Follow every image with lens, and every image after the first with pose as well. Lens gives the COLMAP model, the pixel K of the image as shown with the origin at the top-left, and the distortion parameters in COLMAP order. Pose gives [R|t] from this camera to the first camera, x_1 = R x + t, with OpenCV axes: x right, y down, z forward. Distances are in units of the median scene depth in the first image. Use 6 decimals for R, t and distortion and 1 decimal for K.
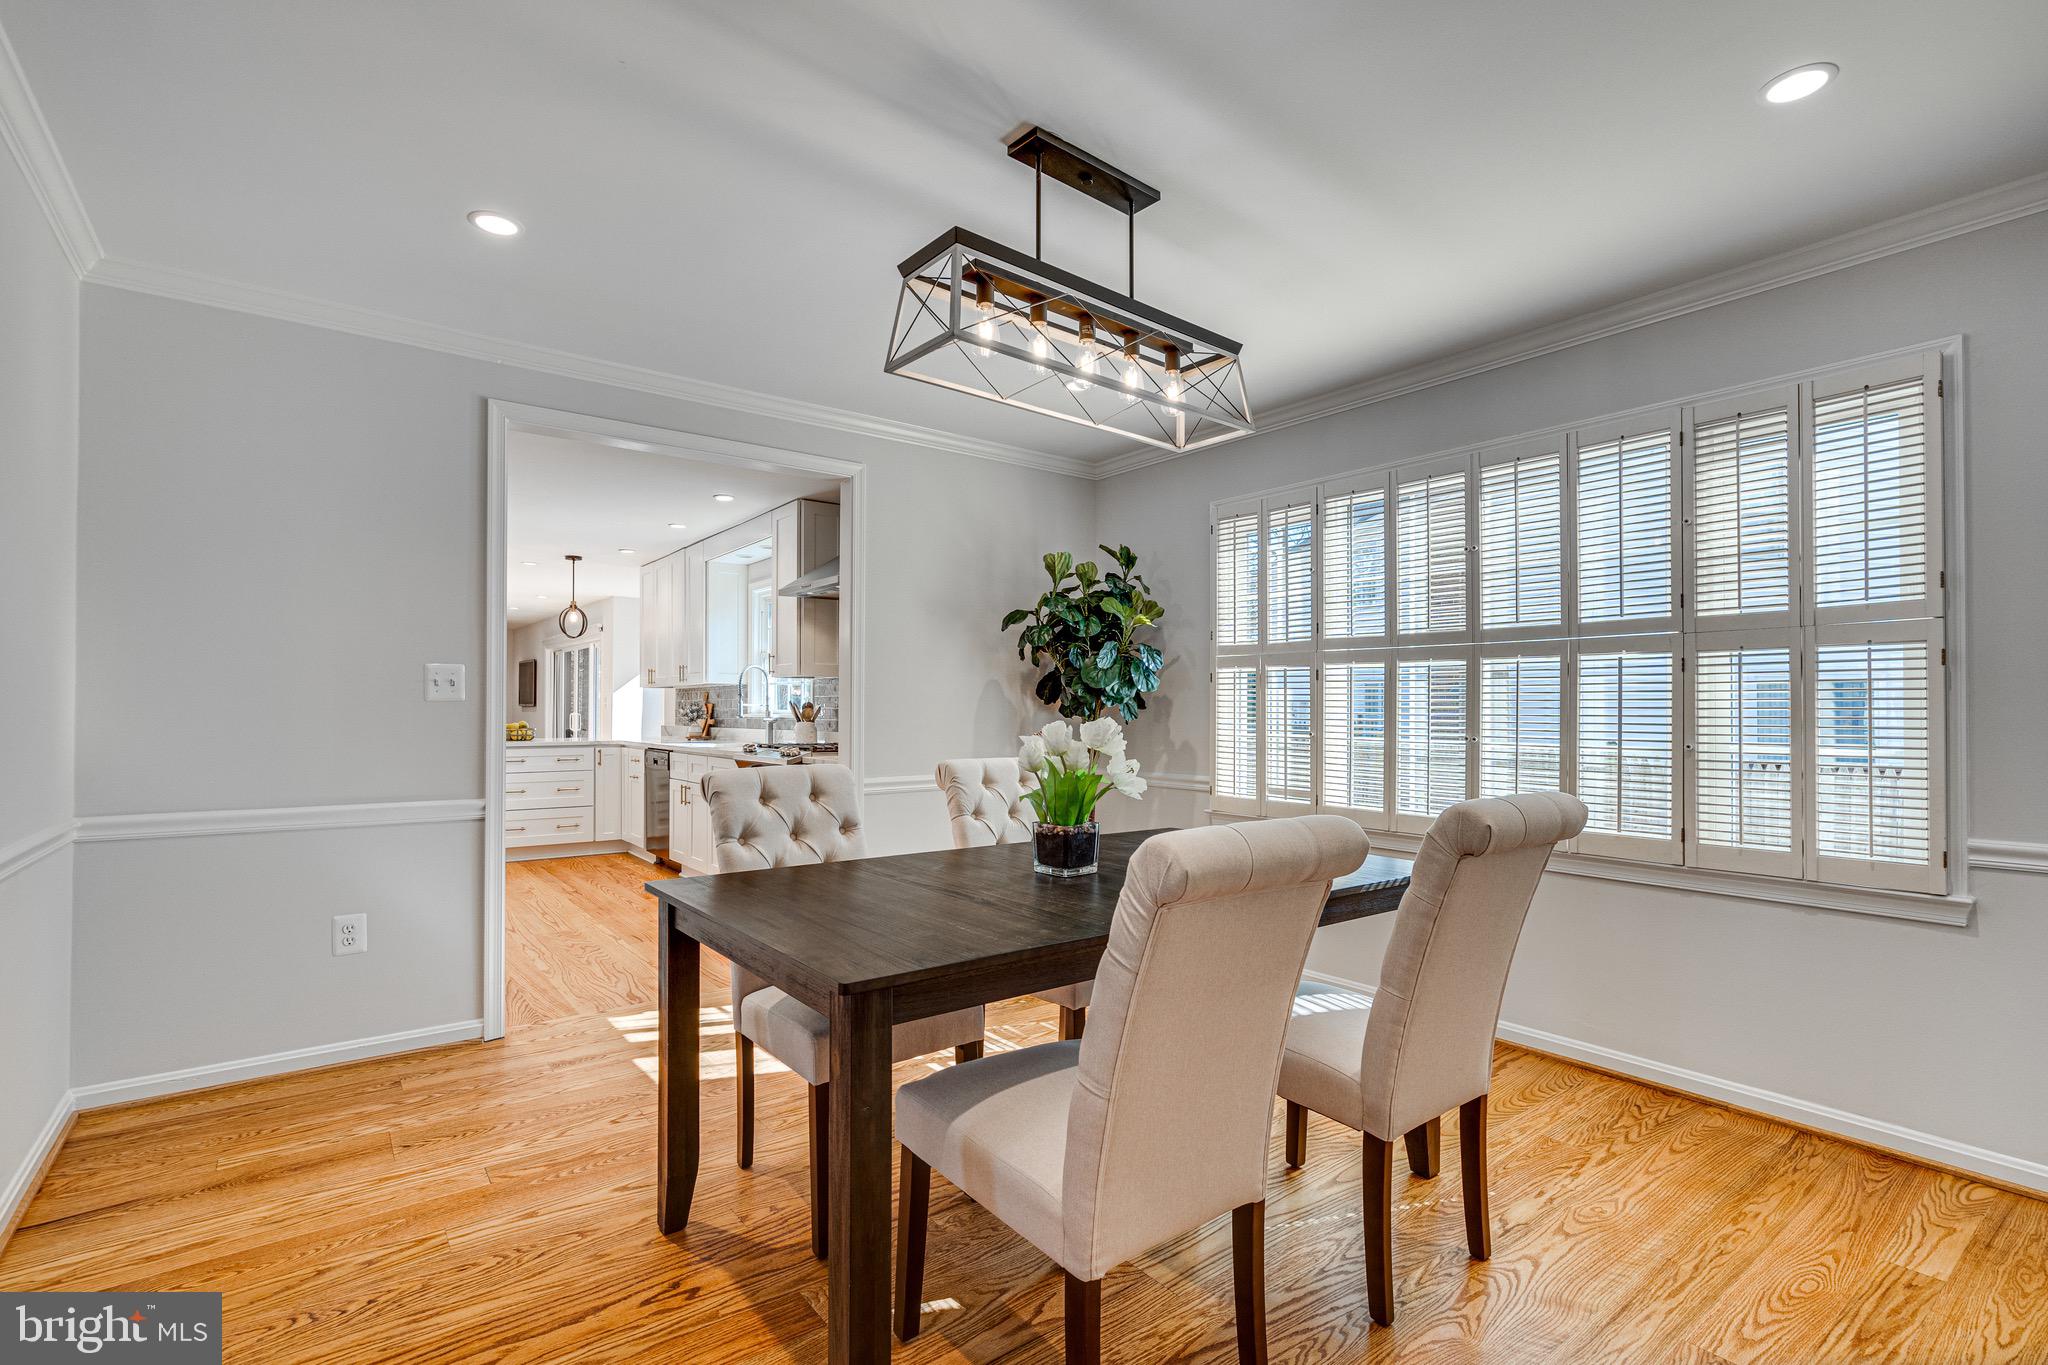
lens RADIAL K [[937.2, 0, 1025.6], [0, 937.2, 695.5], [0, 0, 1]] dist [-0.001907, 0.000005]
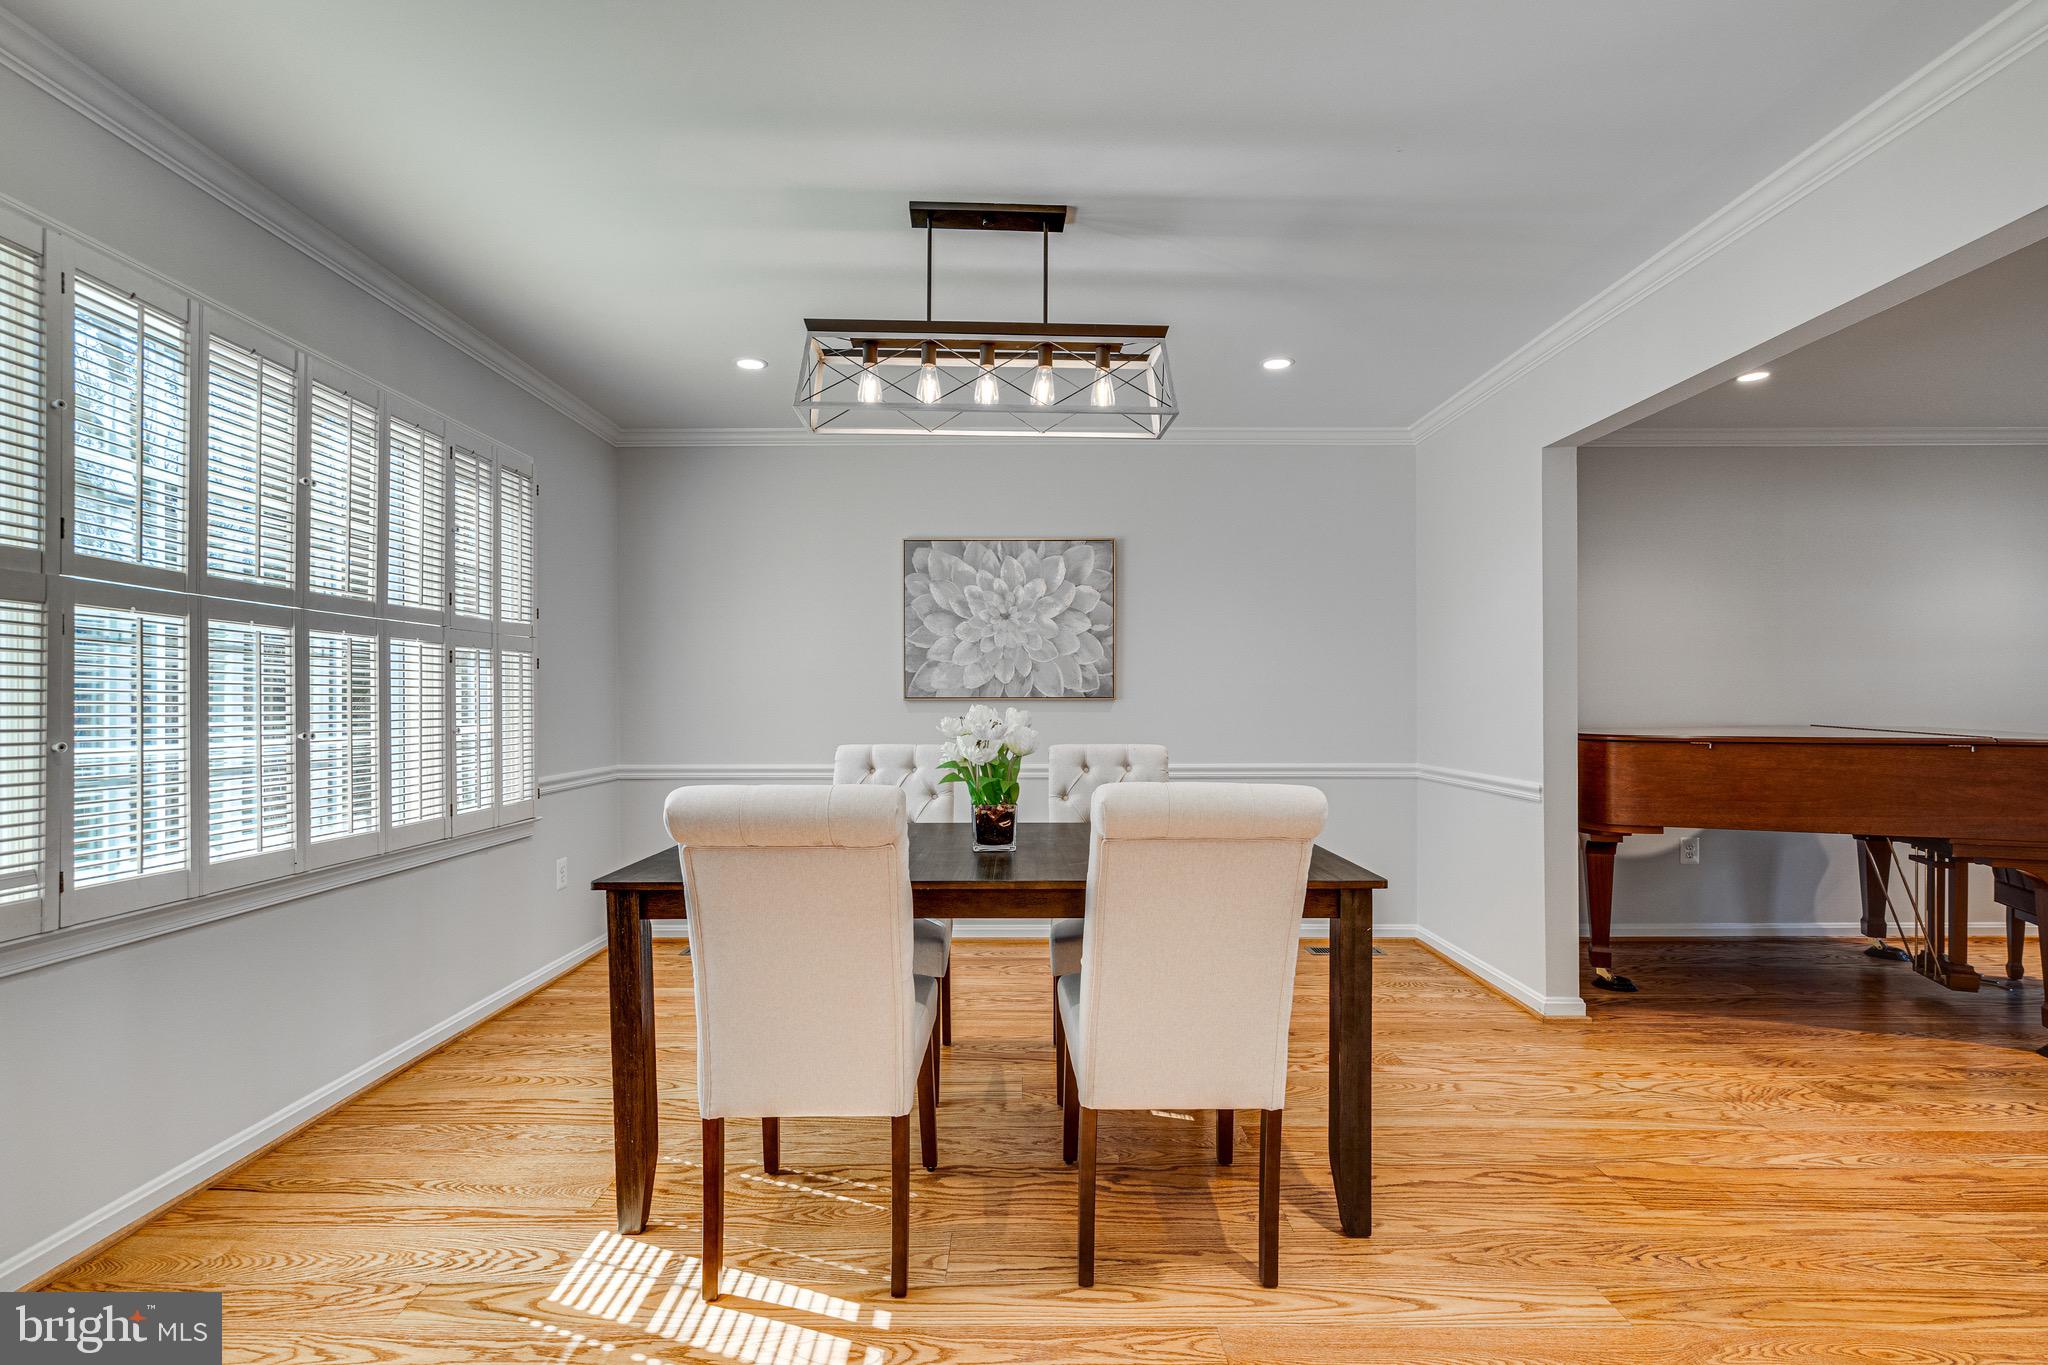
lens RADIAL K [[940.7, 0, 1019.2], [0, 940.7, 702.1], [0, 0, 1]] dist [-0.004463, -0.000572]
pose [[-0.791568, -0.003032, 0.611074, -0.349155], [-0.010101, 0.999916, -0.008123, 0.015616], [-0.610998, -0.012602, -0.791532, 1.000706]]
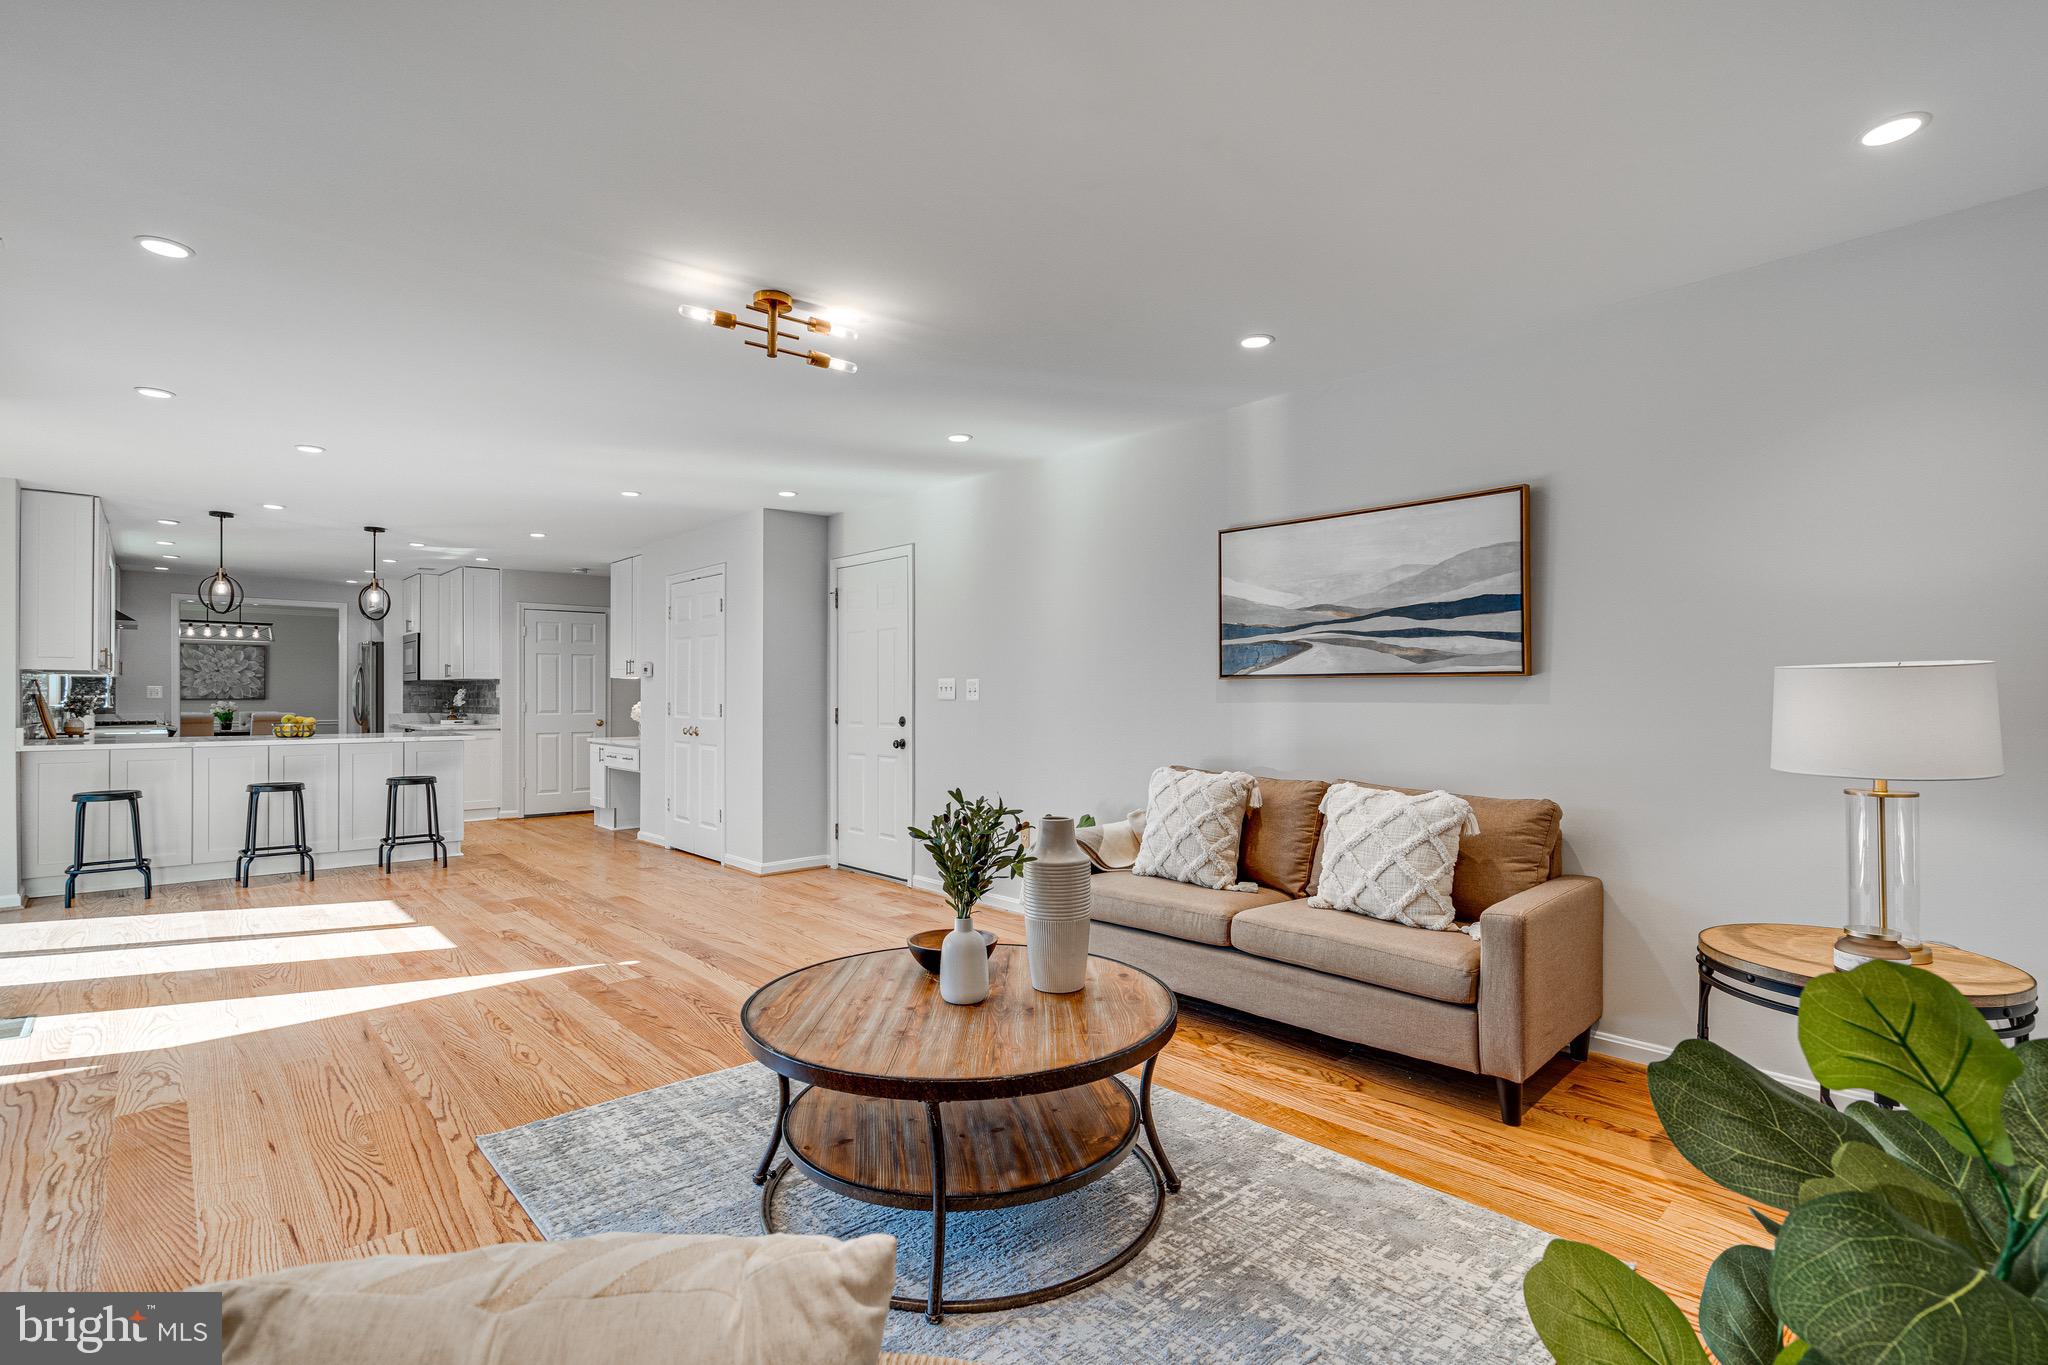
lens RADIAL K [[940.7, 0, 1019.2], [0, 940.7, 702.1], [0, 0, 1]] dist [-0.004463, -0.000572]
pose [[-0.996174, -0.000862, -0.087383, -2.069470], [0.000002, 0.999951, -0.009884, 0.043854], [0.087388, -0.009847, -0.996126, 3.506910]]
